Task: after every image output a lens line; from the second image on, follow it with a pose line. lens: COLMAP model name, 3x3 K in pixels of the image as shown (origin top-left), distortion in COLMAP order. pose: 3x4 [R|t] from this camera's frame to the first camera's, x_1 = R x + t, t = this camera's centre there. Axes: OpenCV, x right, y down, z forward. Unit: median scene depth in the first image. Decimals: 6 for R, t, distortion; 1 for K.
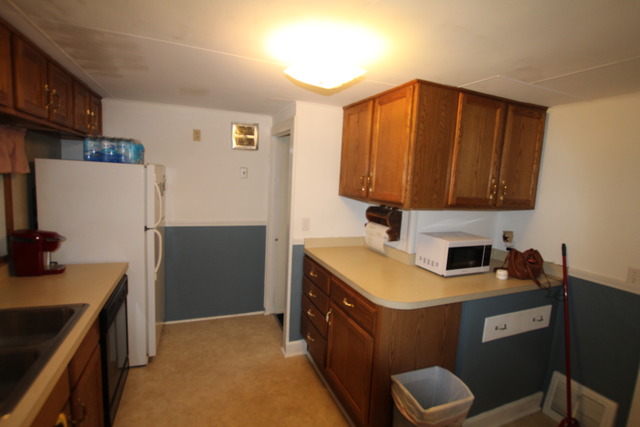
lens RADIAL K [[307.4, 0, 320.0], [0, 307.4, 213.5], [0, 0, 1]] dist [-0.028890, 0.000468]
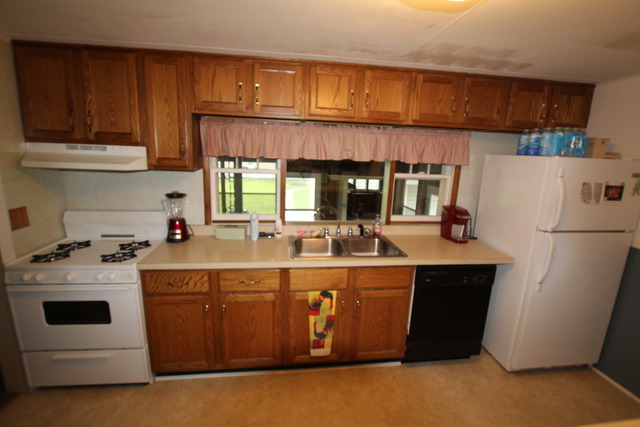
lens RADIAL K [[307.4, 0, 320.0], [0, 307.4, 213.5], [0, 0, 1]] dist [-0.028890, 0.000468]
pose [[-0.241435, 0.119260, -0.963061, 0.446750], [-0.167662, 0.972369, 0.162445, -0.030976], [0.955824, 0.200688, -0.214768, 0.610391]]
